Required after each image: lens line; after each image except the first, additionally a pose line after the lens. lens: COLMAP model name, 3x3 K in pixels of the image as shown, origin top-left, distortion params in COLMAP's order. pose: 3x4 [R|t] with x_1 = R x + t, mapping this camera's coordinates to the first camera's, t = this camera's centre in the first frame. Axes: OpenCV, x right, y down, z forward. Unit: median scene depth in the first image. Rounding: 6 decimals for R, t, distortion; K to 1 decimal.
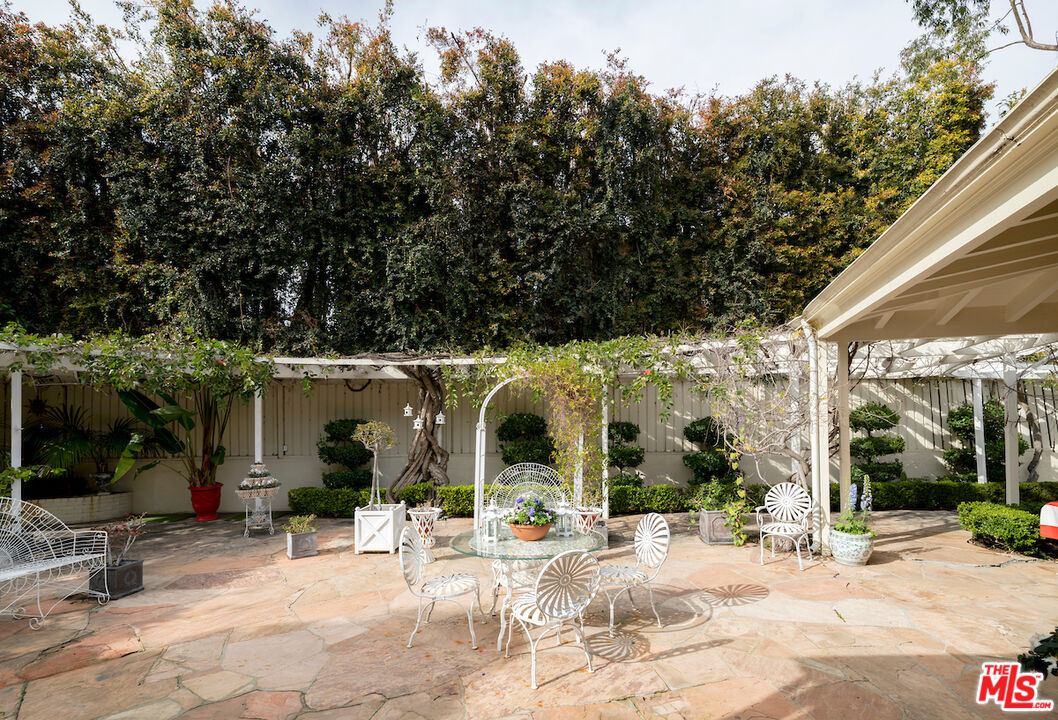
lens RADIAL K [[474.5, 0, 549.6], [0, 474.5, 418.0], [0, 0, 1]] dist [0.000521, -0.001036]
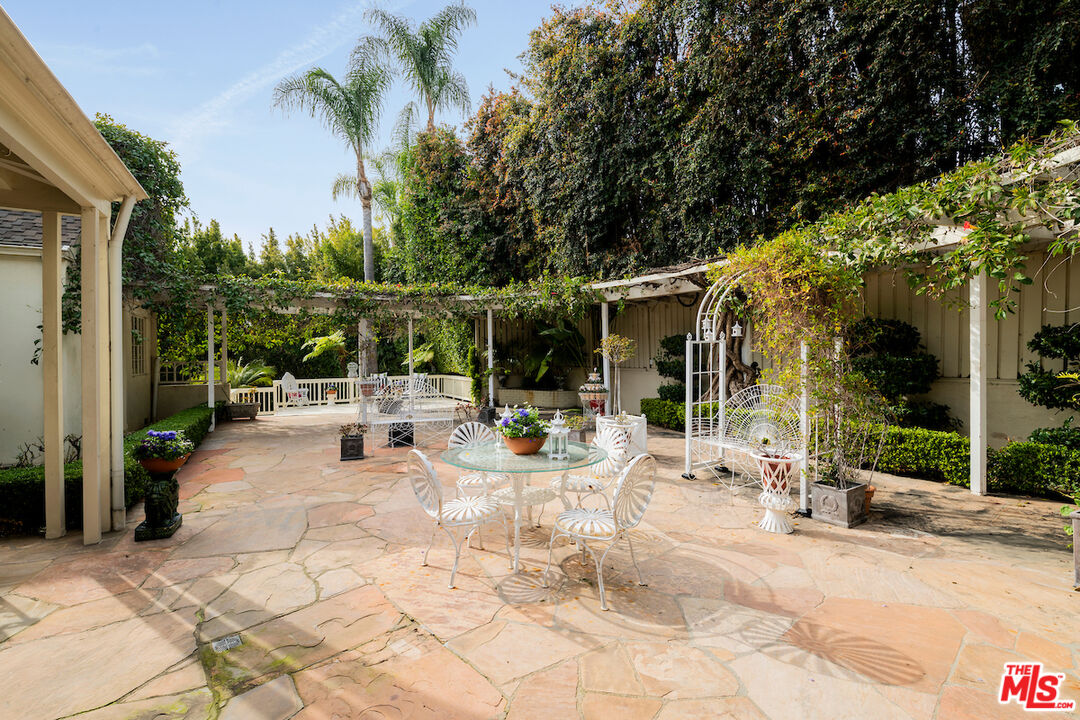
lens RADIAL K [[477.8, 0, 540.0], [0, 477.8, 360.0], [0, 0, 1]] dist [-0.010609, -0.000485]
pose [[0.469124, 0.014776, -0.883009, 0.396401], [0.025263, 0.999226, 0.030143, 0.022156], [0.882771, -0.036448, 0.468387, 0.294460]]
